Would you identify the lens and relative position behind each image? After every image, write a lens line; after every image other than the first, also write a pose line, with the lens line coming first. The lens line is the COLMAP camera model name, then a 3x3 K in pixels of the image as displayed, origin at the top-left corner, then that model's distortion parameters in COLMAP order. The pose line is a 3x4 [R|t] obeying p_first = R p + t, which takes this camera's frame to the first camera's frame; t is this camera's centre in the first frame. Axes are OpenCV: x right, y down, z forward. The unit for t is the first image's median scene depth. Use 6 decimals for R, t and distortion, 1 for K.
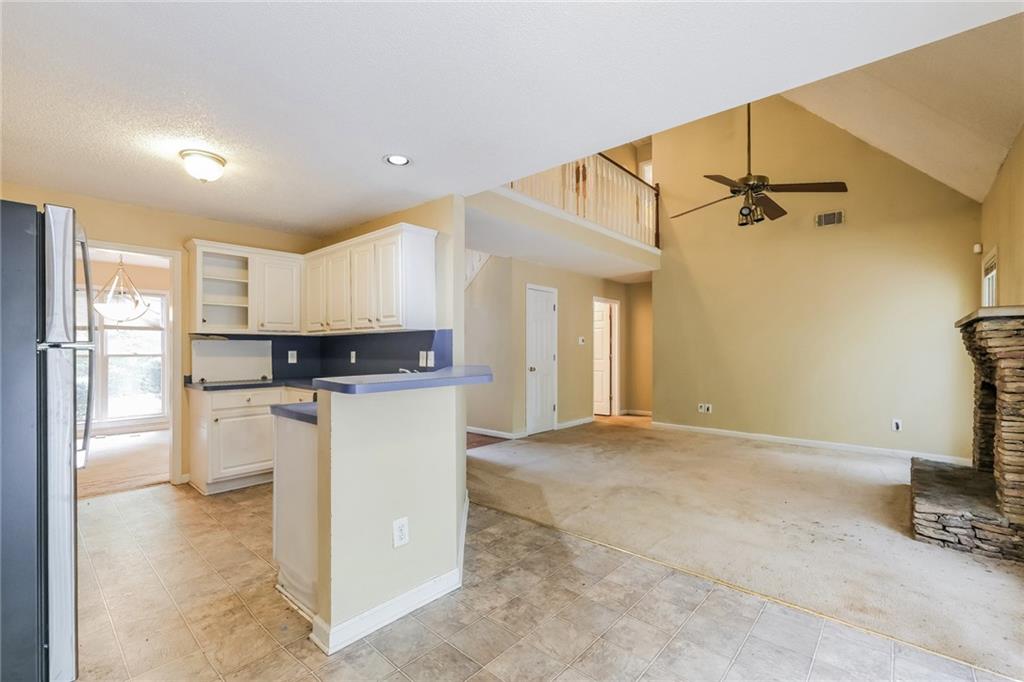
lens RADIAL K [[442.9, 0, 508.8], [0, 442.9, 344.0], [0, 0, 1]] dist [-0.000448, 0.000194]
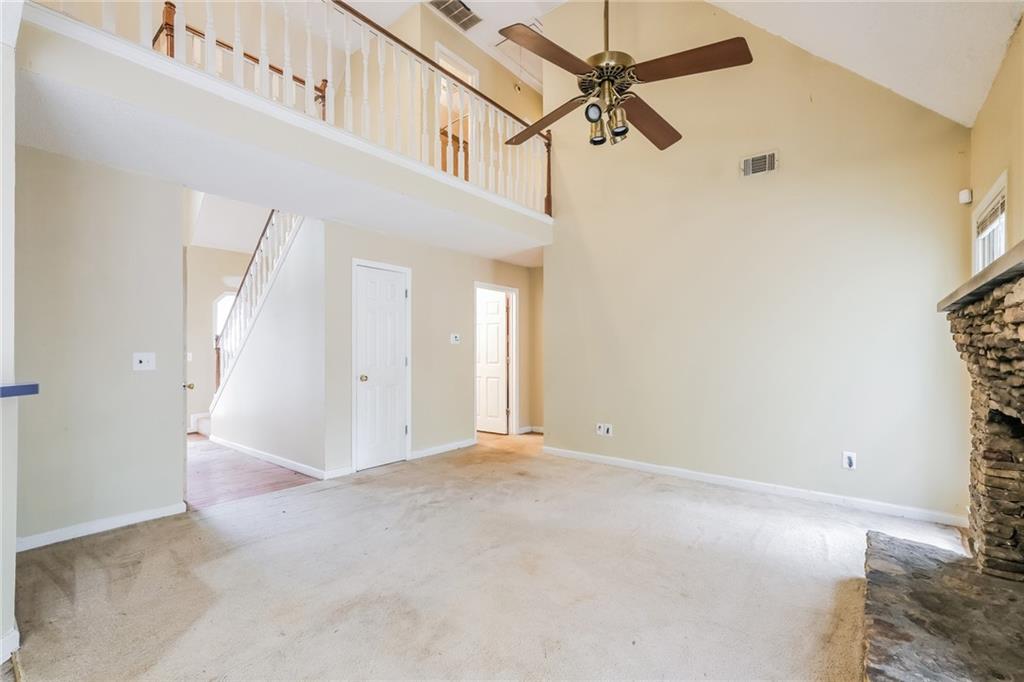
lens RADIAL K [[447.6, 0, 510.6], [0, 447.6, 344.4], [0, 0, 1]] dist [0.003830, 0.000181]
pose [[0.998542, -0.000590, 0.053976, 0.309148], [0.000664, 0.999999, -0.001357, 0.004574], [-0.053975, 0.001391, 0.998541, 0.328096]]
